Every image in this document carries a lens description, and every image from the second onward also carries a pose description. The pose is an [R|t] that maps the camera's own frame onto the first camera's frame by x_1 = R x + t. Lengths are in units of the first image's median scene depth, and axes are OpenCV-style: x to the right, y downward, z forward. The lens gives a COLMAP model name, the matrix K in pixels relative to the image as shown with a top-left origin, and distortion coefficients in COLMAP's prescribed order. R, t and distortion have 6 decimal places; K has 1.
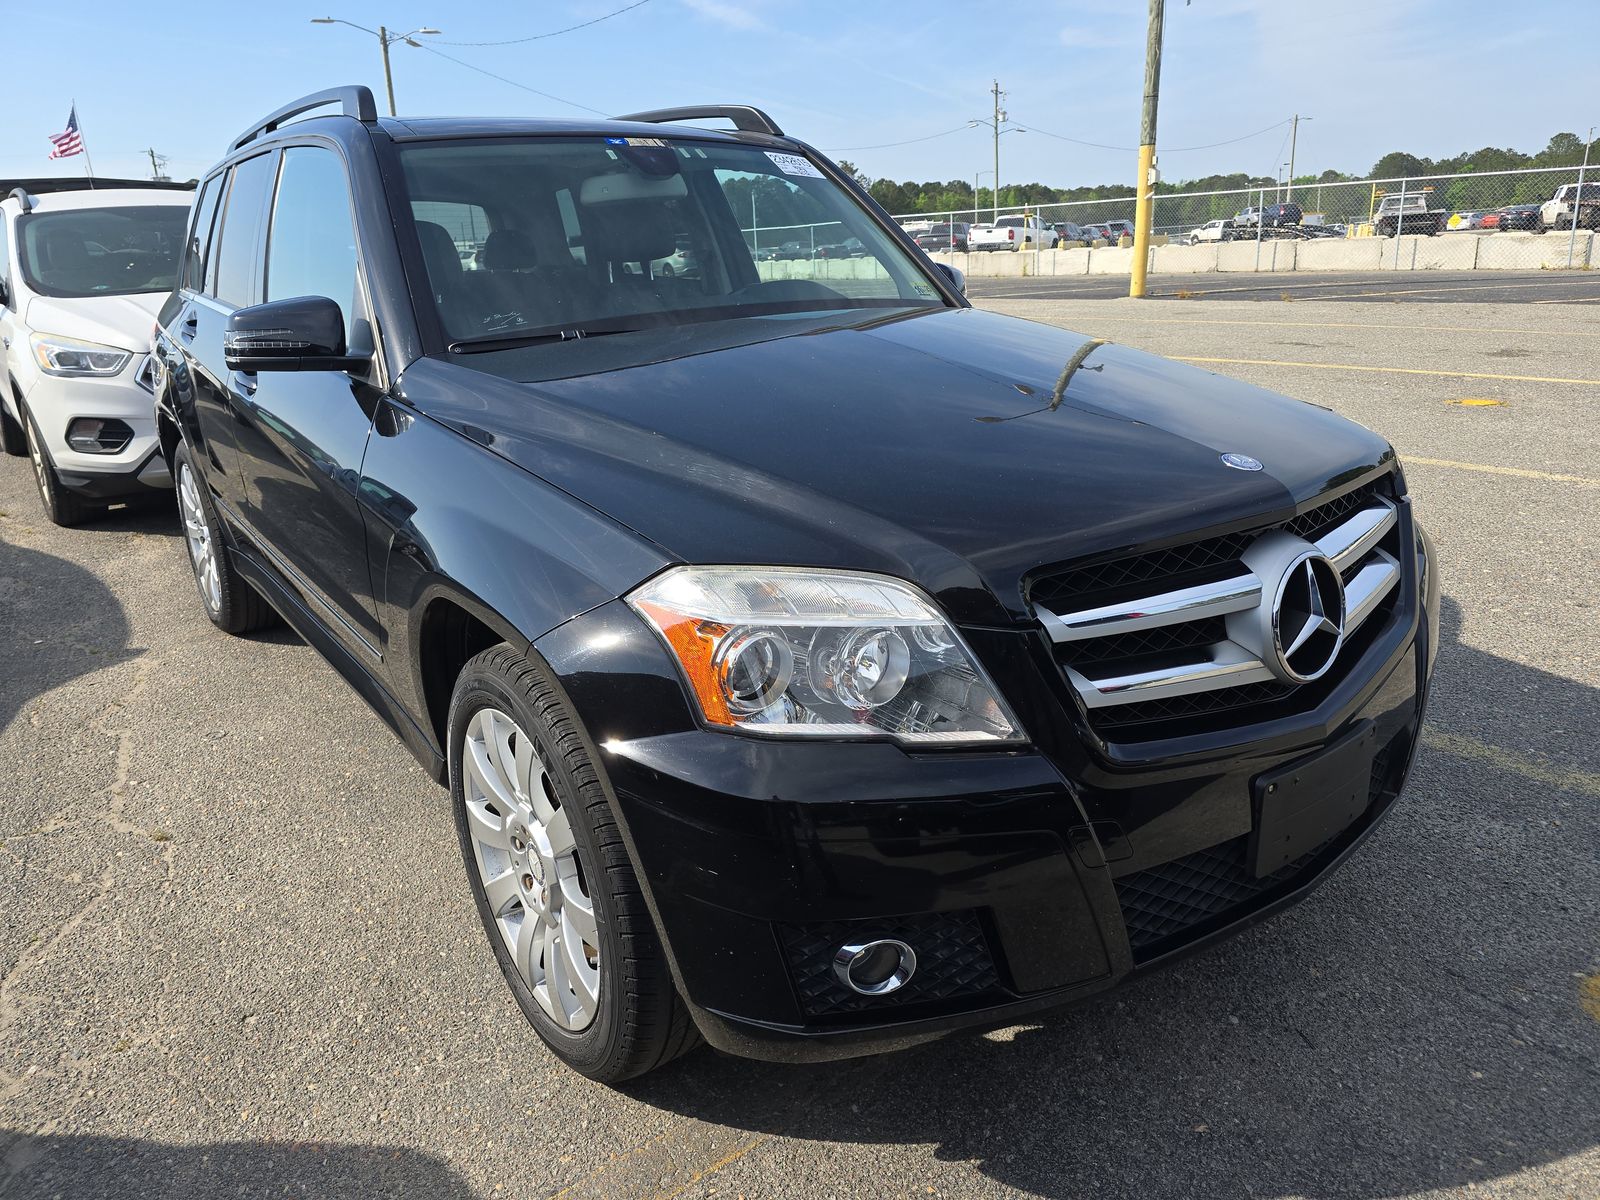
lens RADIAL K [[1068.2, 0, 800.0], [0, 1068.2, 600.0], [0, 0, 1]] dist [0.028590, -0.035788]
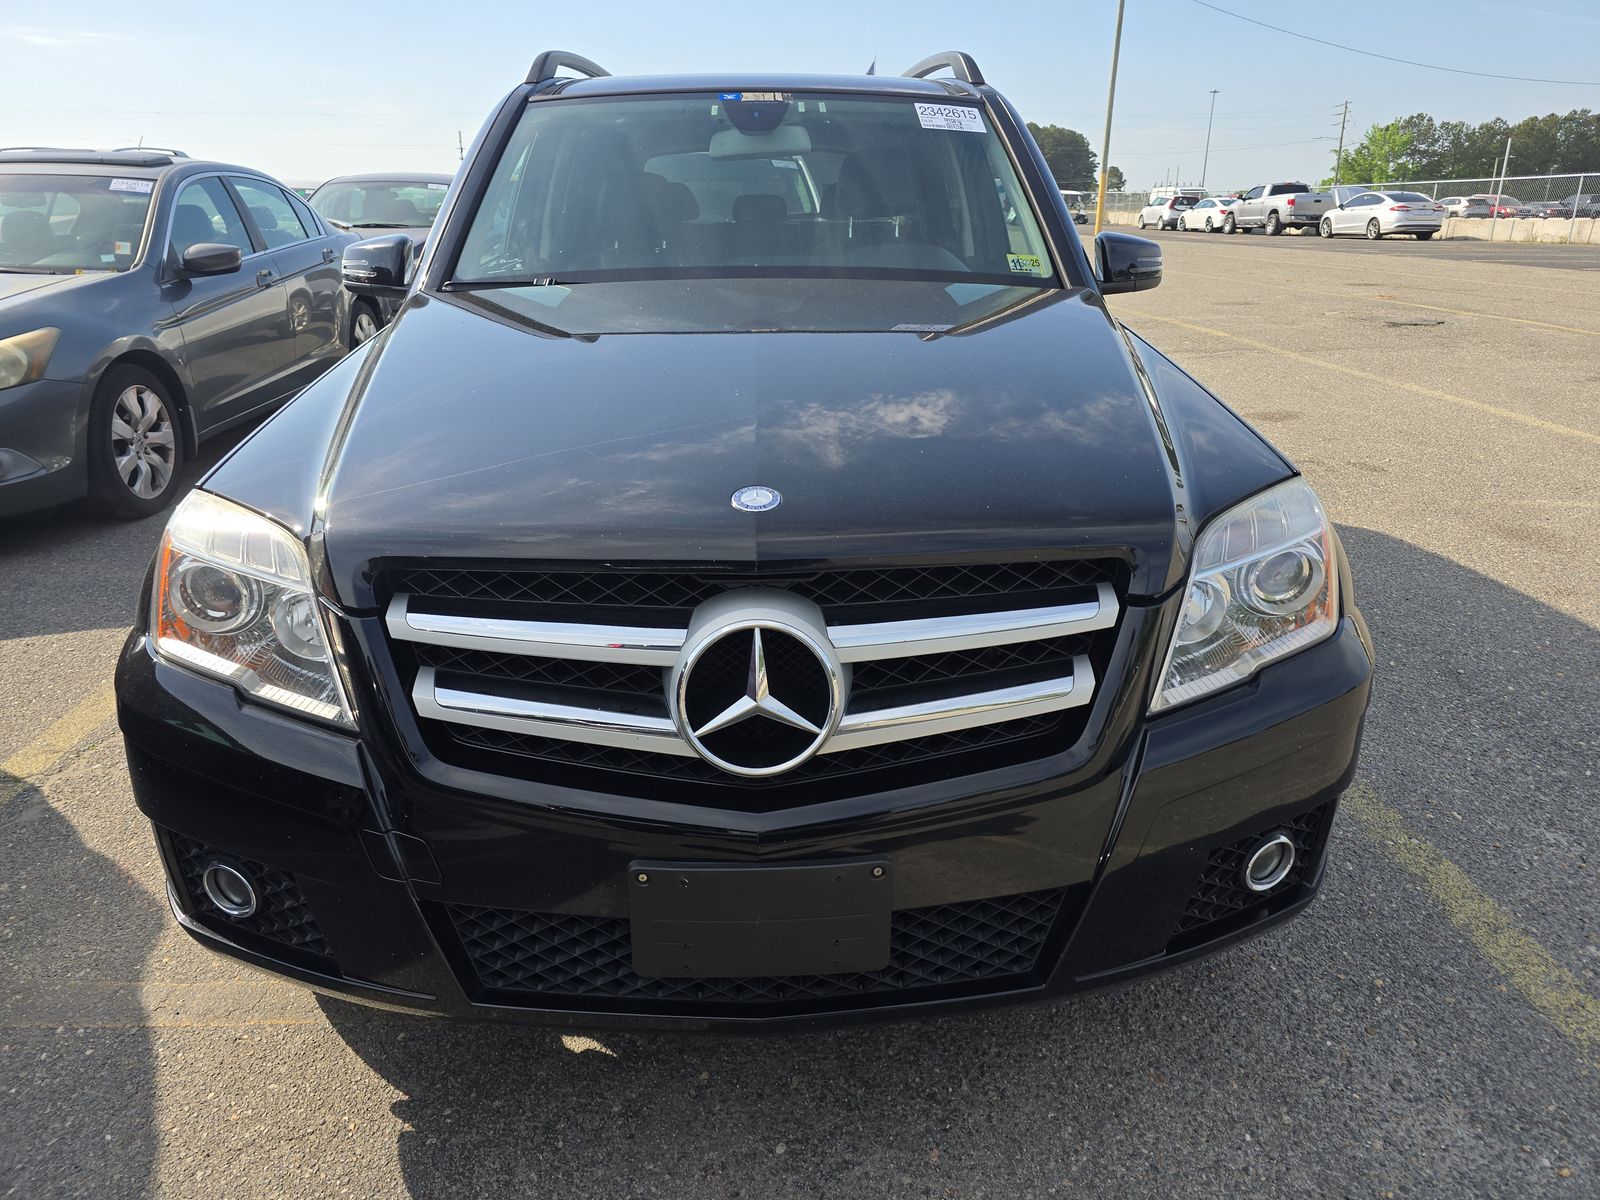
lens RADIAL K [[1068.2, 0, 800.0], [0, 1068.2, 600.0], [0, 0, 1]] dist [0.028590, -0.035788]
pose [[0.822509, 0.230088, -0.520133, 0.849970], [-0.207014, 0.972899, 0.103015, -0.138015], [0.529740, 0.022944, 0.847850, 0.311308]]
